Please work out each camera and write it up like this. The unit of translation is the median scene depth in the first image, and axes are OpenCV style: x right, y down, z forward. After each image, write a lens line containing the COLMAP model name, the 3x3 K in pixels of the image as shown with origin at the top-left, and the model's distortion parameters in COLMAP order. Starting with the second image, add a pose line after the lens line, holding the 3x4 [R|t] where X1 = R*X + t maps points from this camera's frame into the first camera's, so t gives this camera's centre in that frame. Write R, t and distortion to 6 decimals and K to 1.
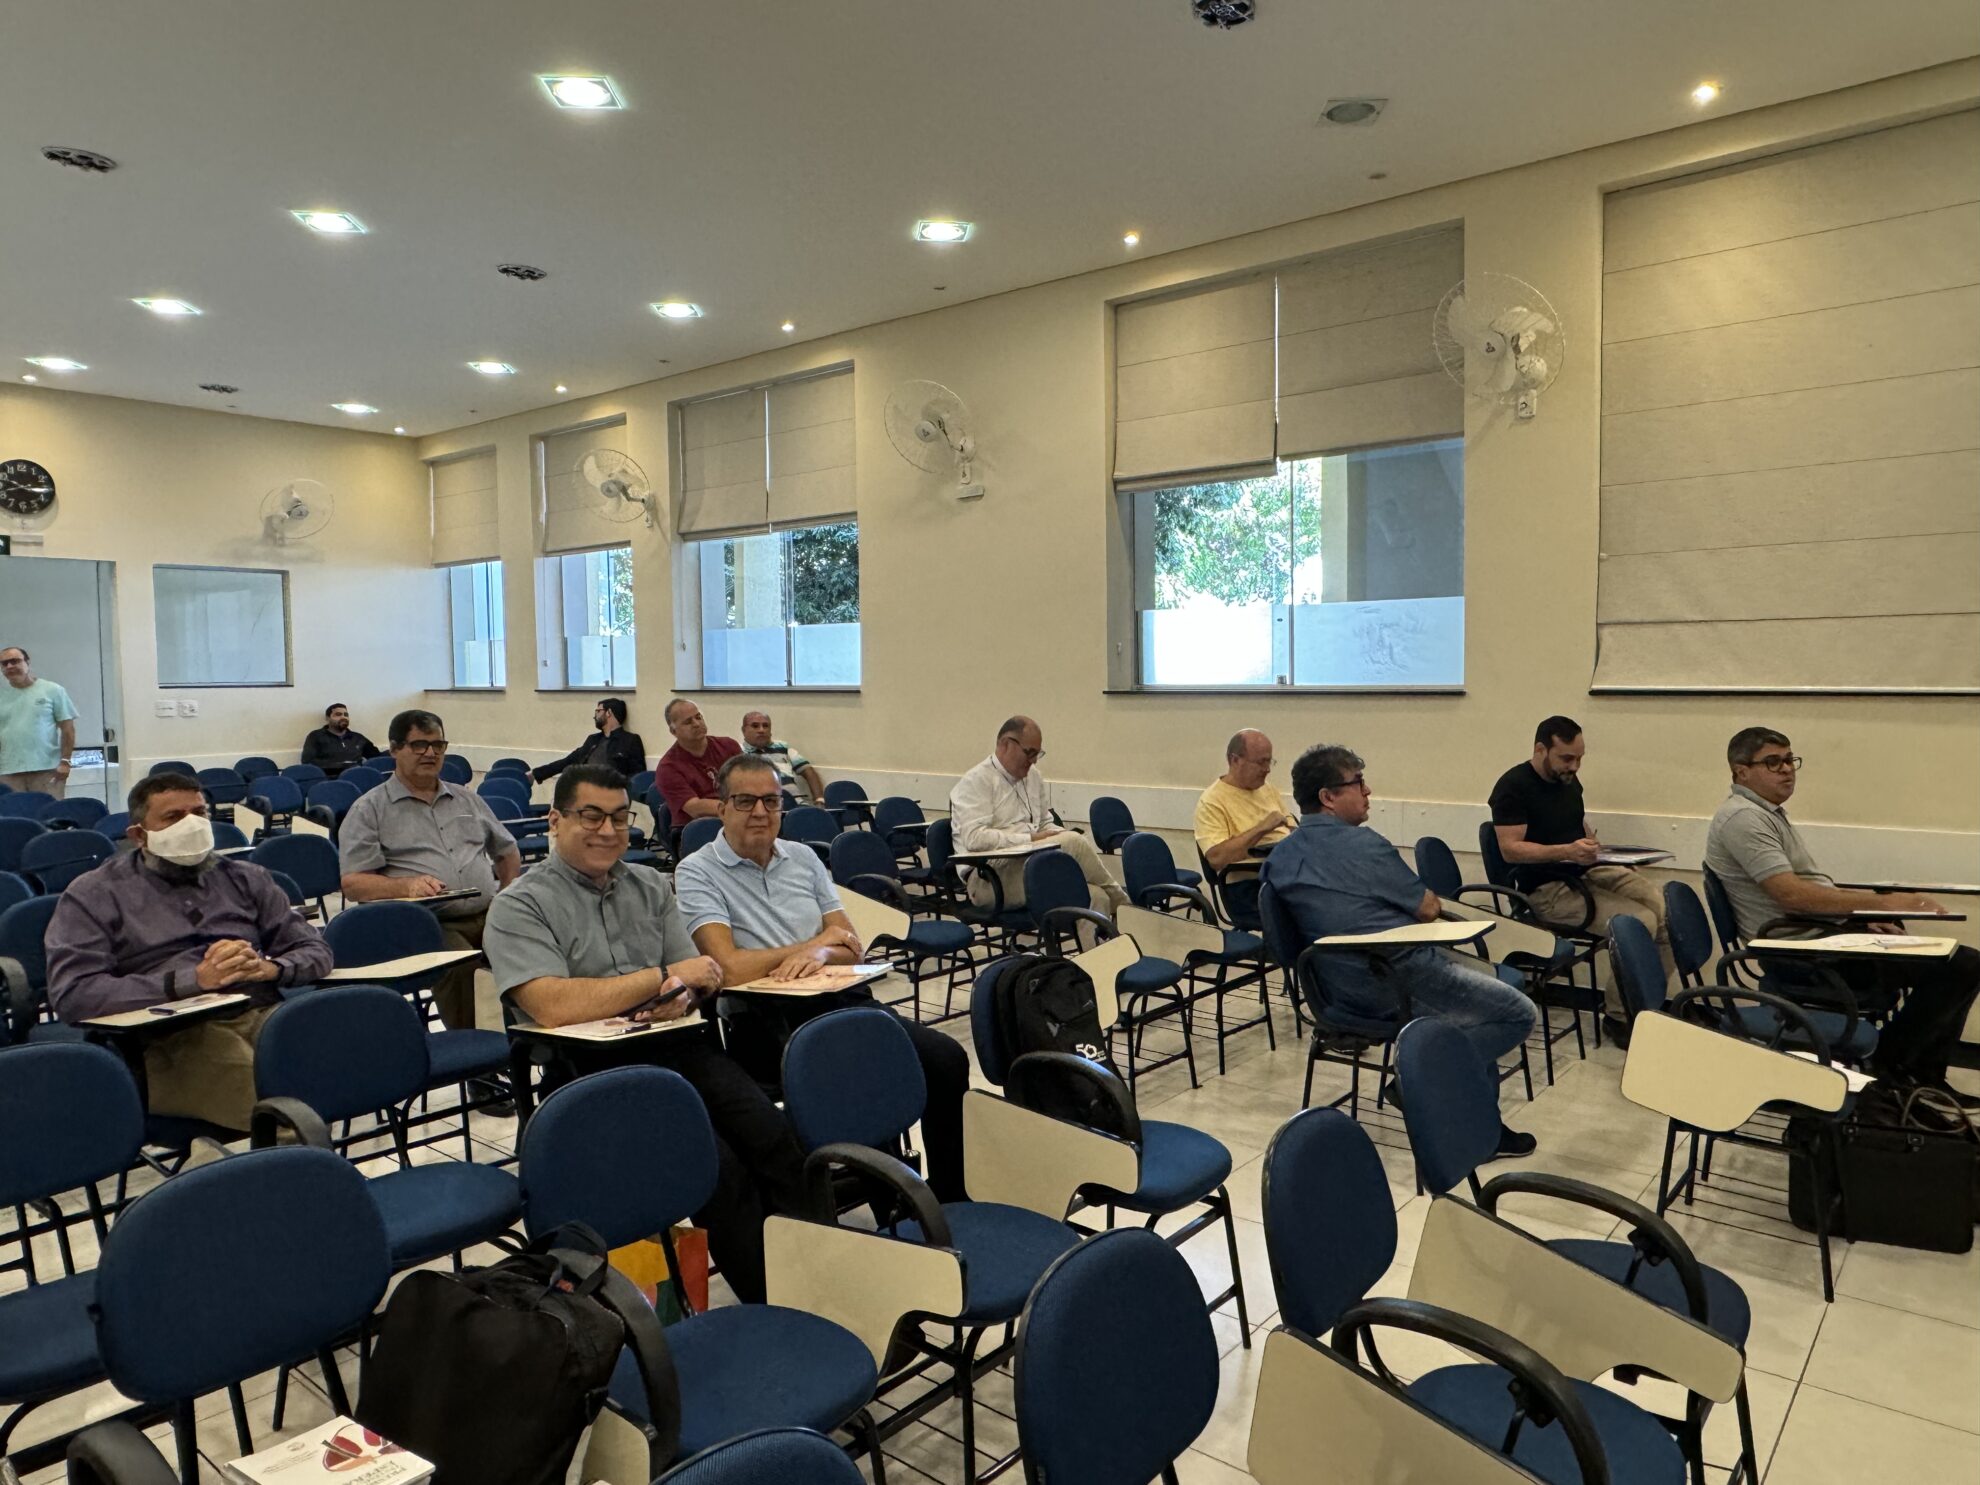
lens RADIAL K [[1276.9, 0, 996.9], [0, 1276.9, 734.0], [0, 0, 1]] dist [-0.003806, 0.001211]
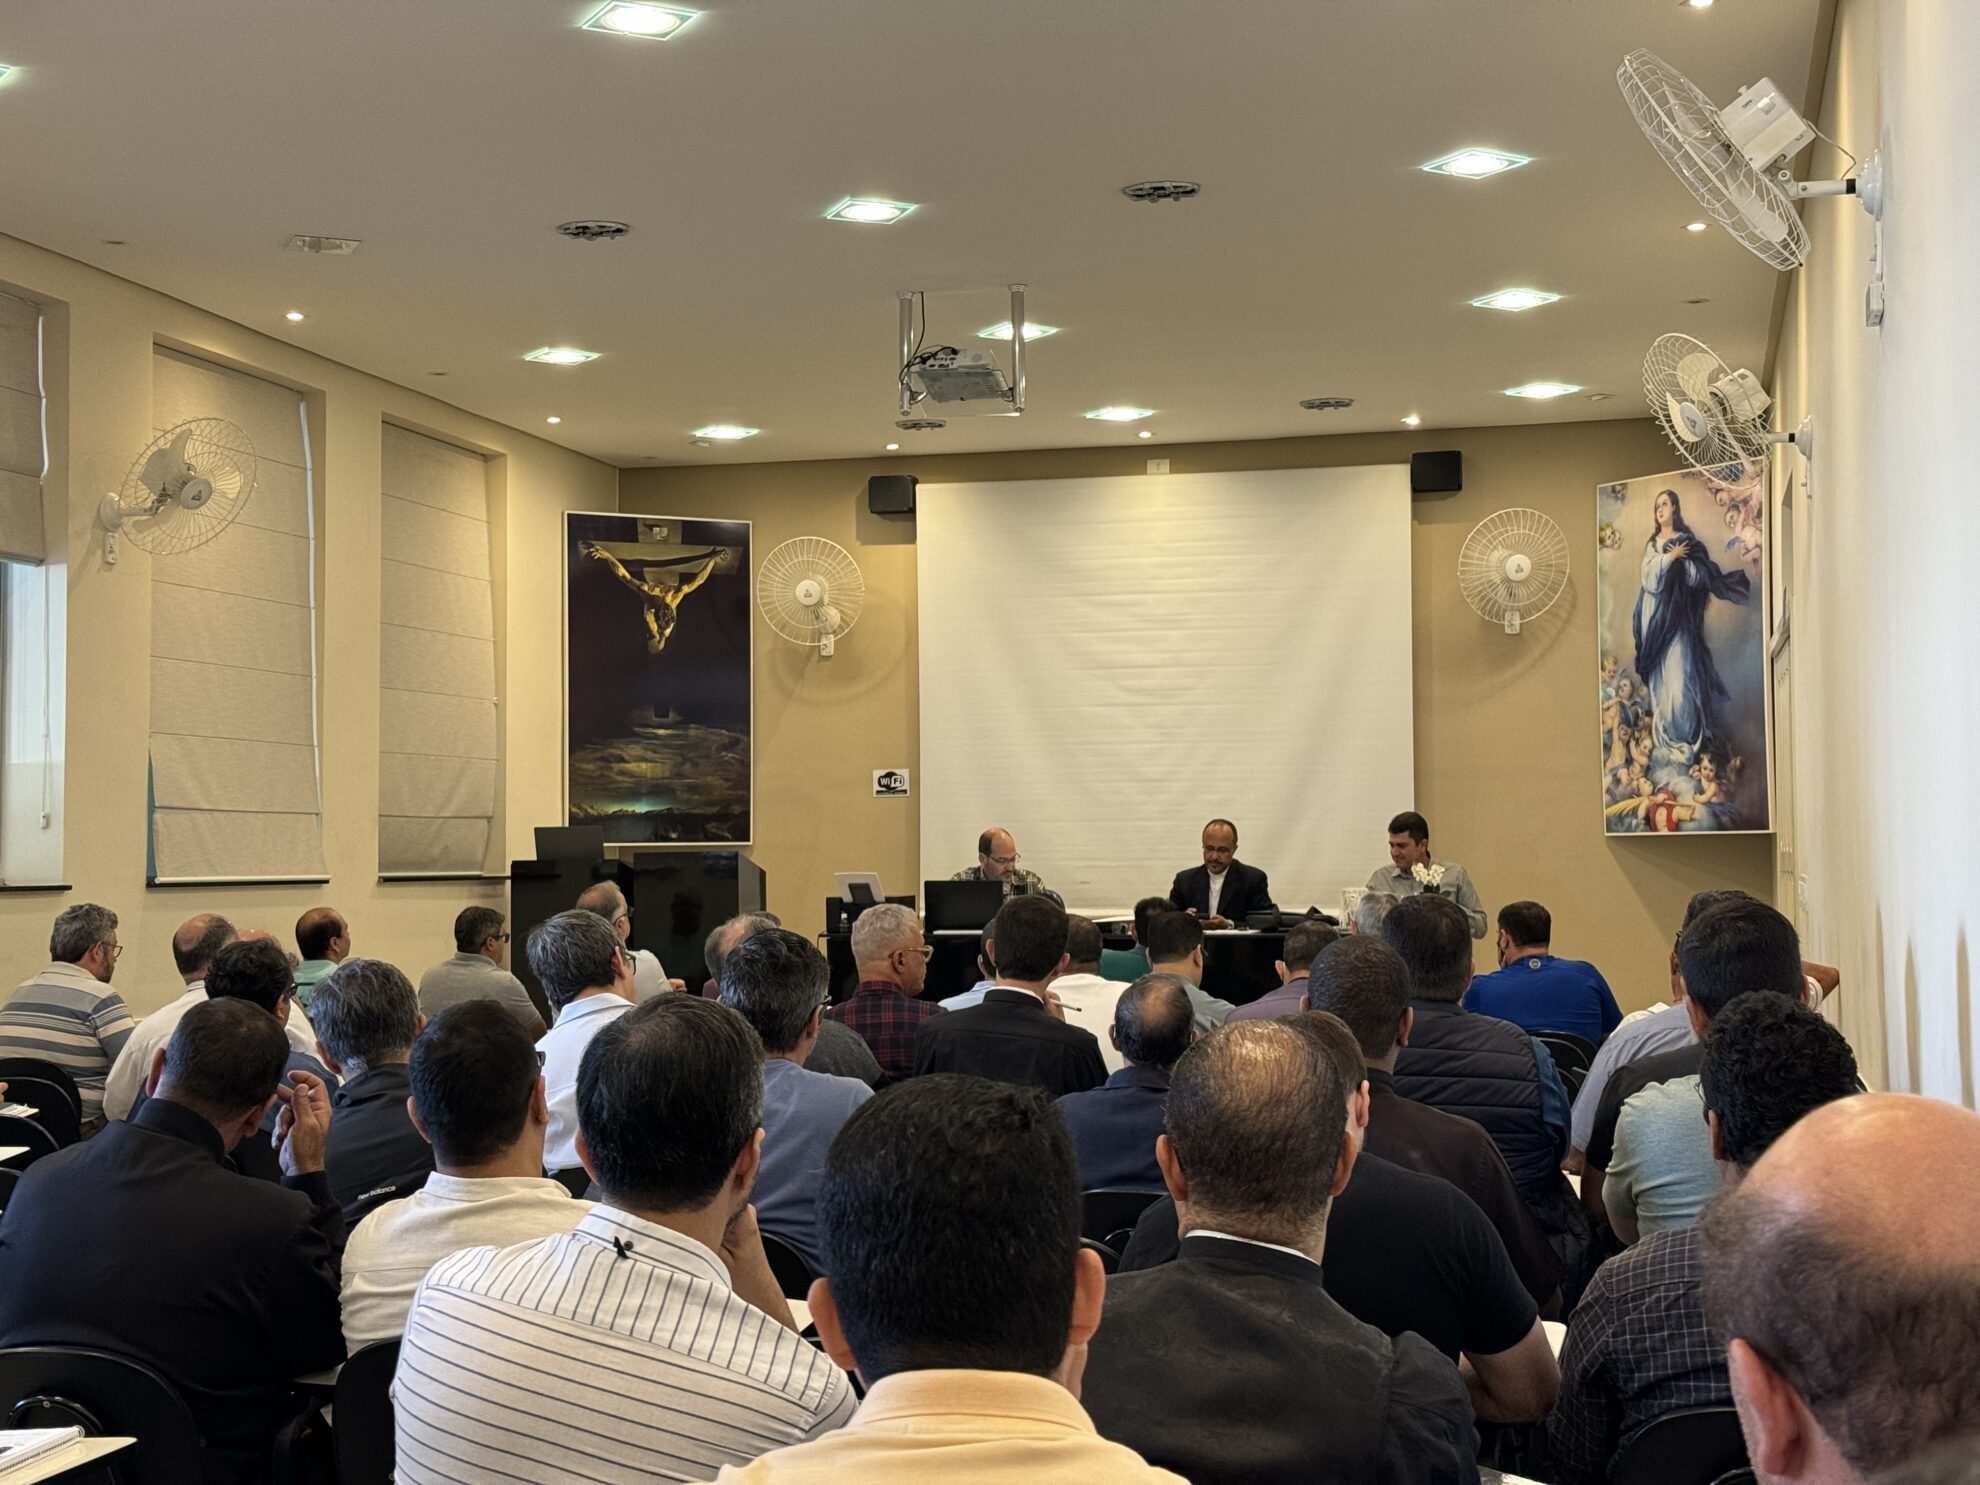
lens RADIAL K [[2759.2, 0, 977.4], [0, 2759.2, 749.8], [0, 0, 1]] dist [0.129257, 0.000000]
pose [[-0.425456, 0.053996, 0.903367, -1.133813], [0.061248, 0.997648, -0.030786, -0.023107], [-0.902904, 0.042232, -0.427762, 0.960676]]
